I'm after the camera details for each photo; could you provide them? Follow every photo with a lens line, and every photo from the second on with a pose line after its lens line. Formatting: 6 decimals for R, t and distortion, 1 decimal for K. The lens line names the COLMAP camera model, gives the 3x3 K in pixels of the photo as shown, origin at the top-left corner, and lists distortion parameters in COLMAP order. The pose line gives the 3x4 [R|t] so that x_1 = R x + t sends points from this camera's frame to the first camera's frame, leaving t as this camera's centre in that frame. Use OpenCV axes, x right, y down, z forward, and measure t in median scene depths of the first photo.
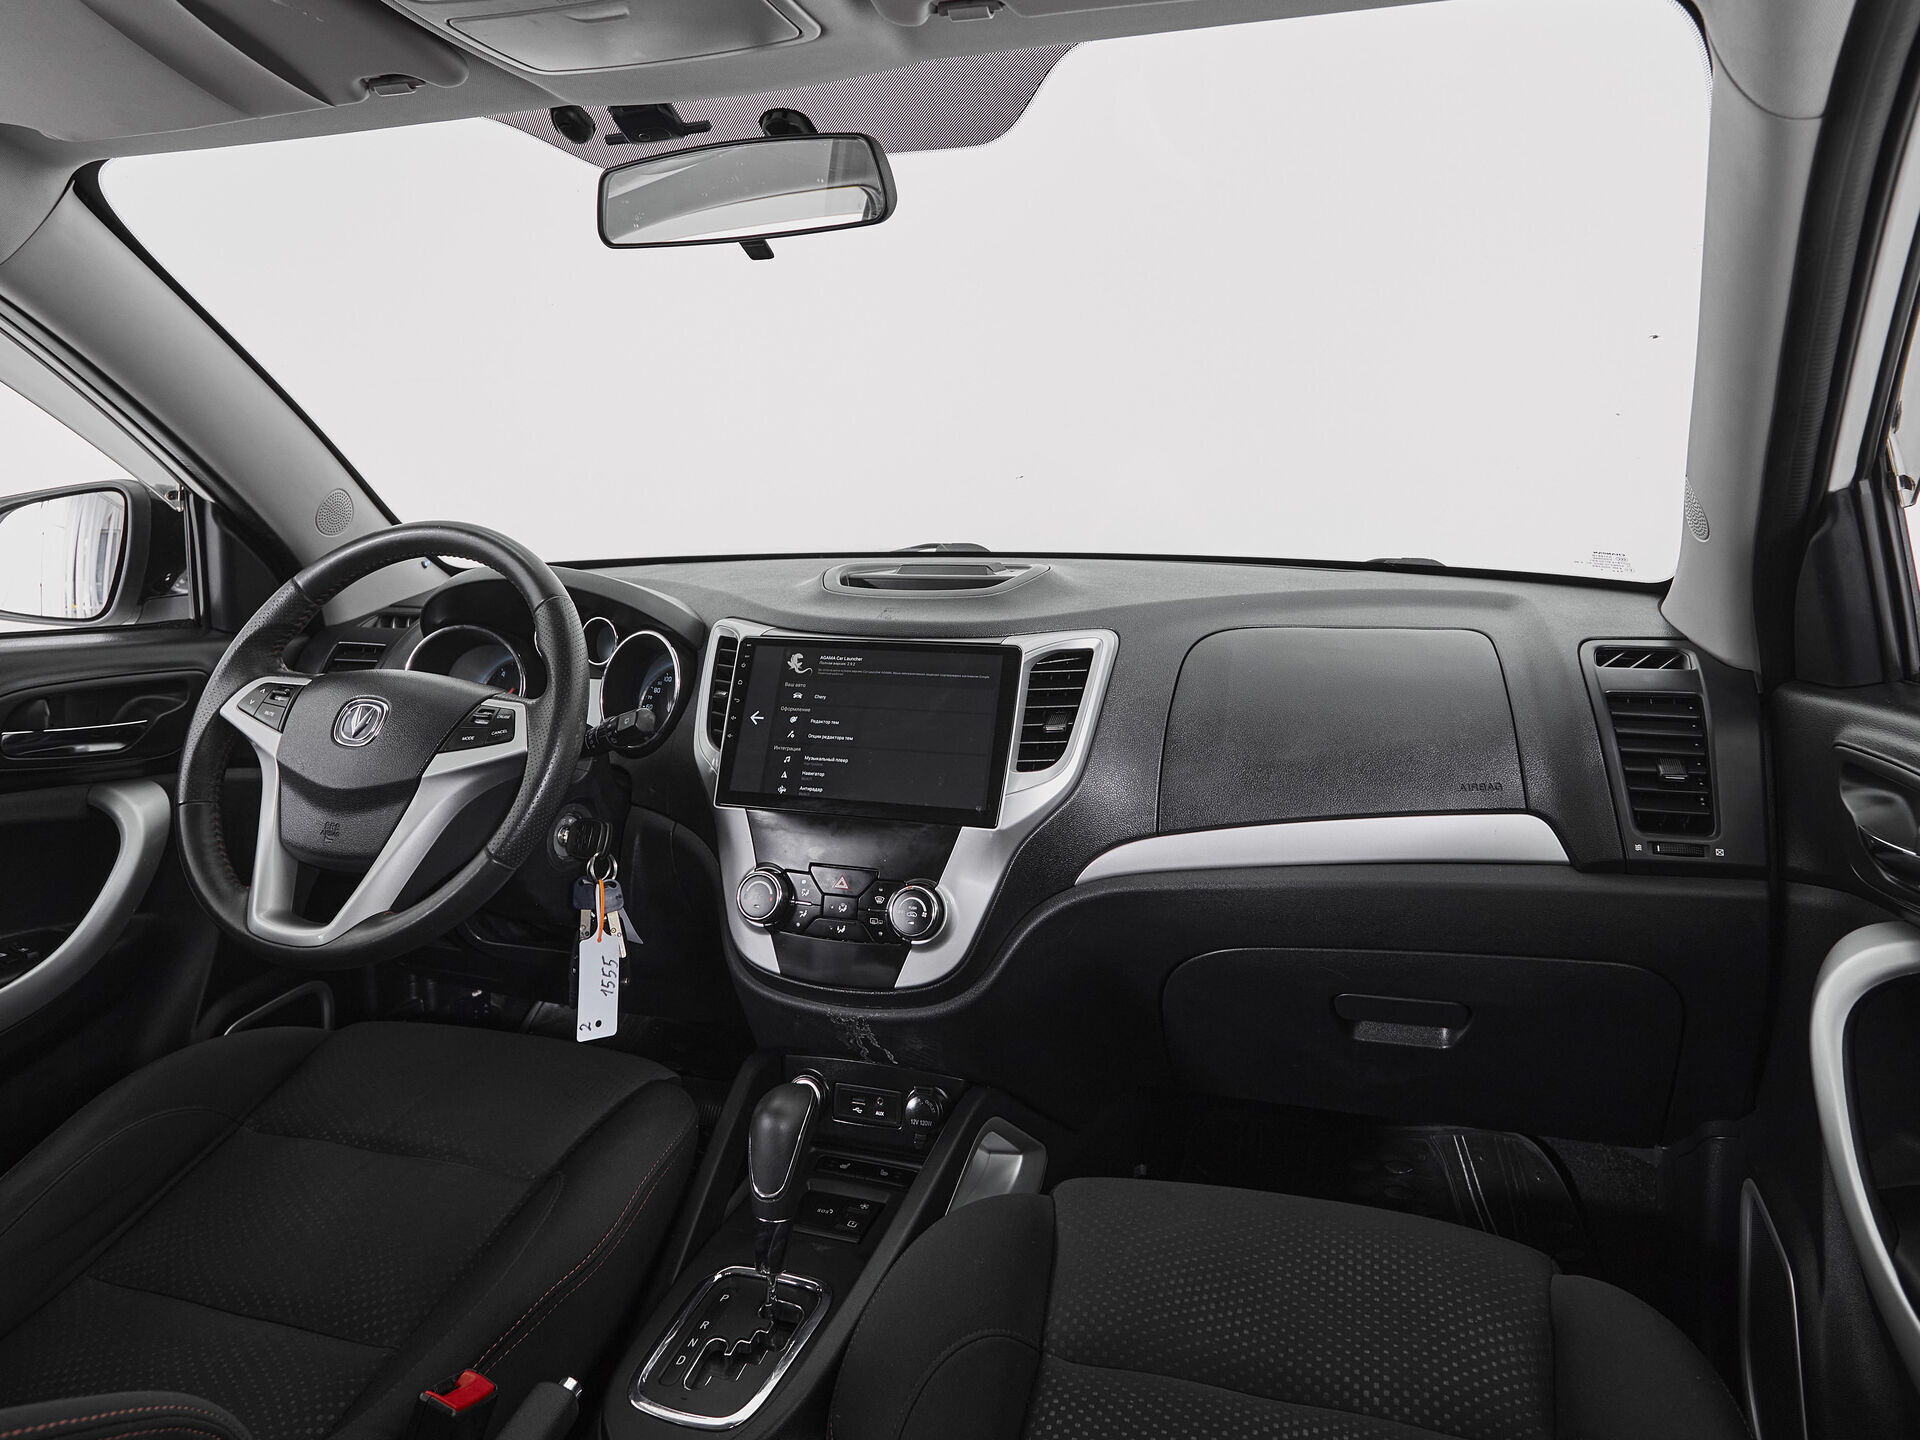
lens RADIAL K [[1210.7, 0, 953.8], [0, 1210.7, 560.2], [0, 0, 1]] dist [-0.002197, 0.000938]
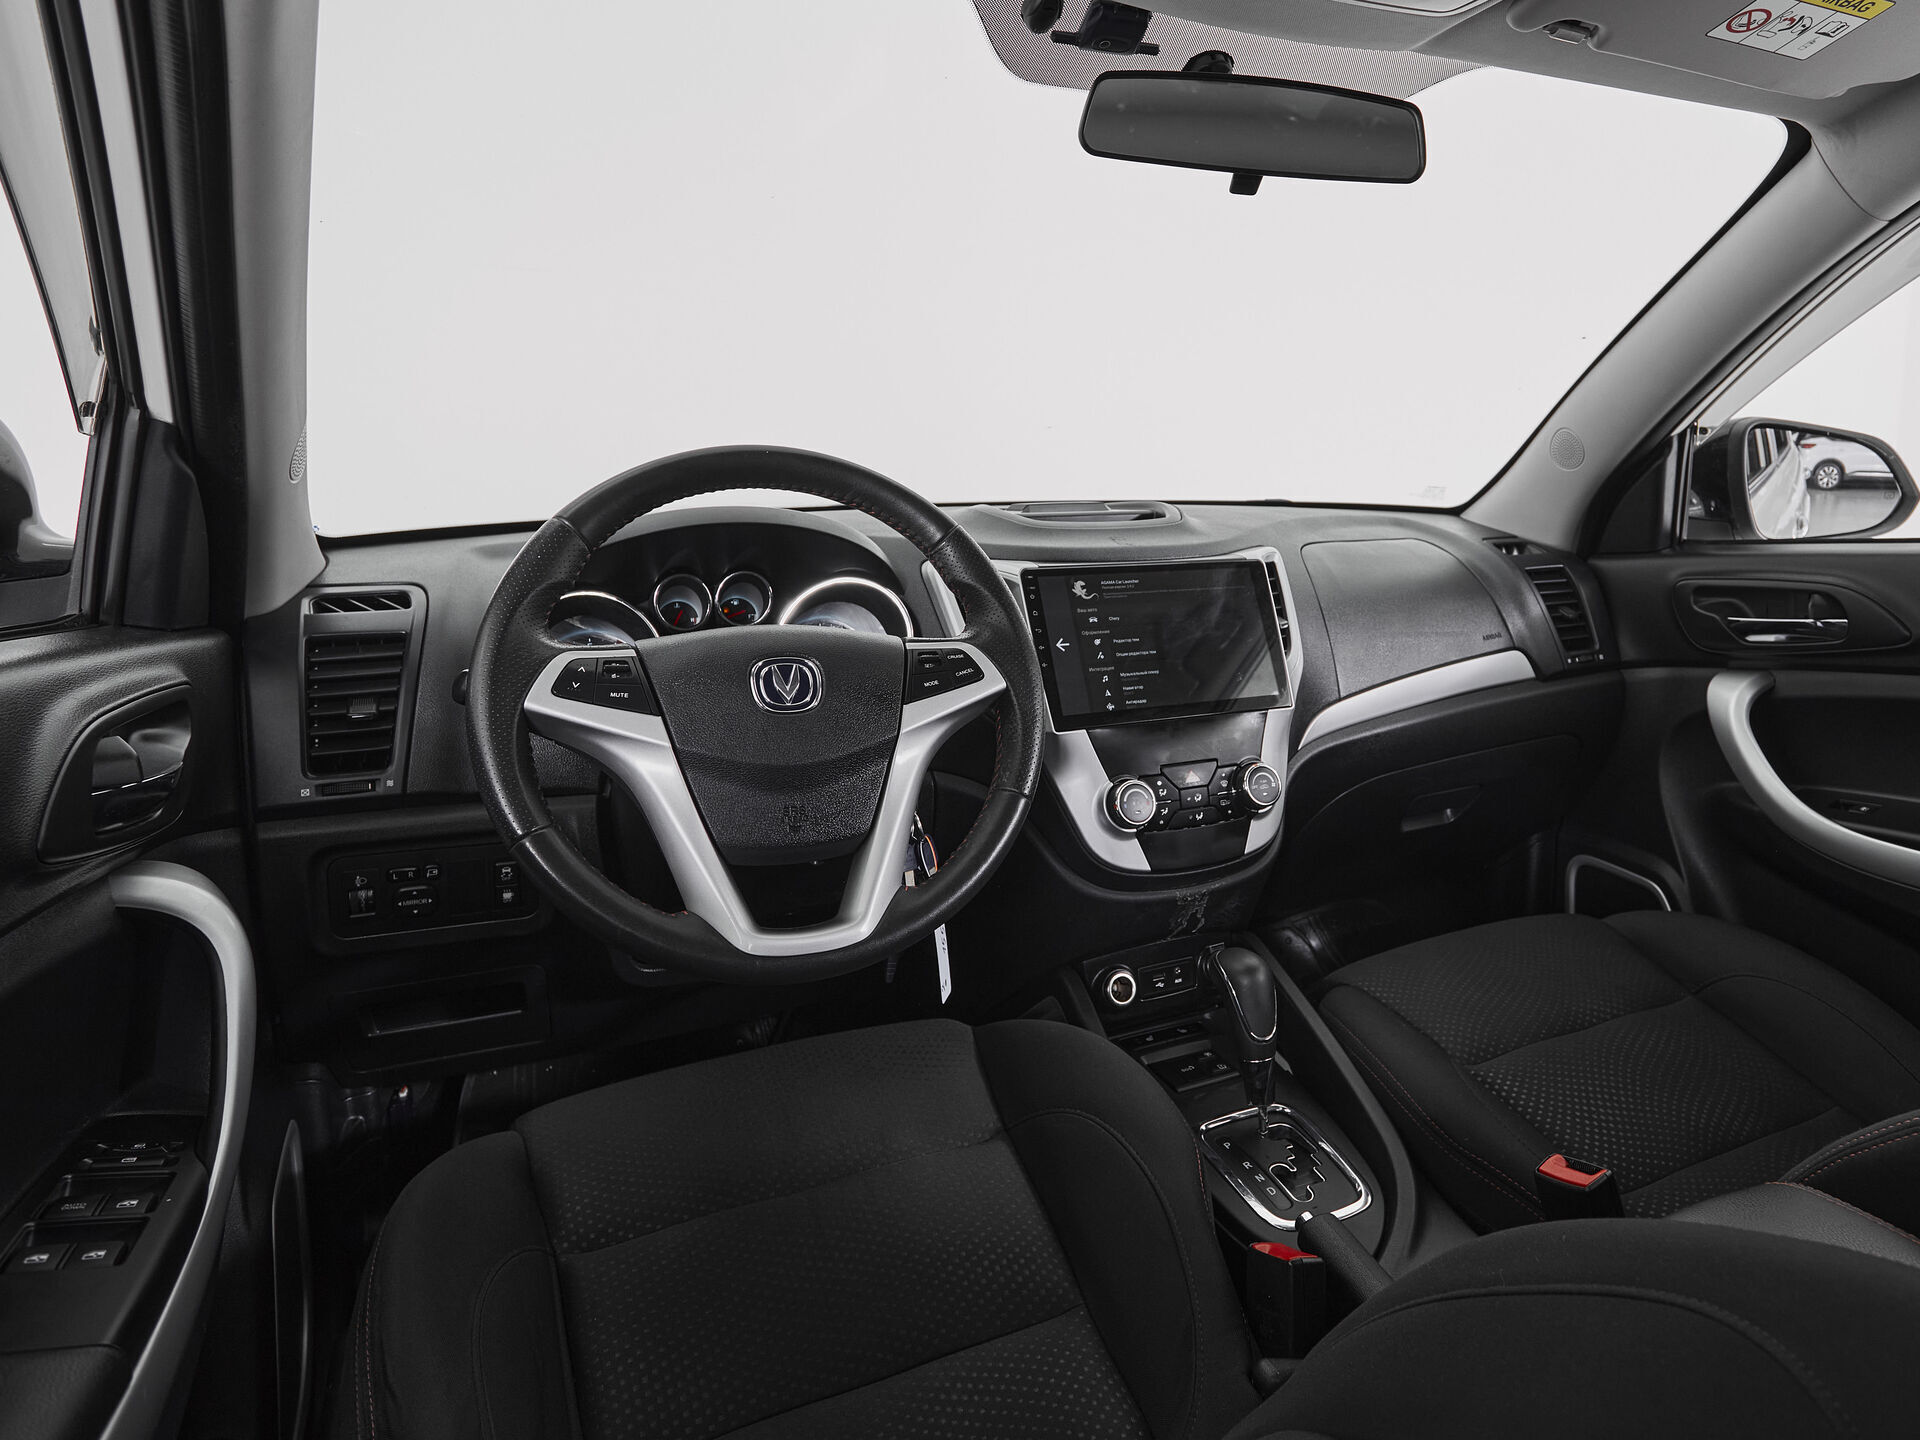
lens RADIAL K [[1150.6, 0, 1066.6], [0, 1150.6, 628.7], [0, 0, 1]] dist [-0.000280, 0.000289]
pose [[0.738557, -0.084351, 0.668893, -0.840744], [0.044630, 0.996083, 0.076333, 0.044037], [-0.672712, -0.026524, 0.739429, 0.288880]]
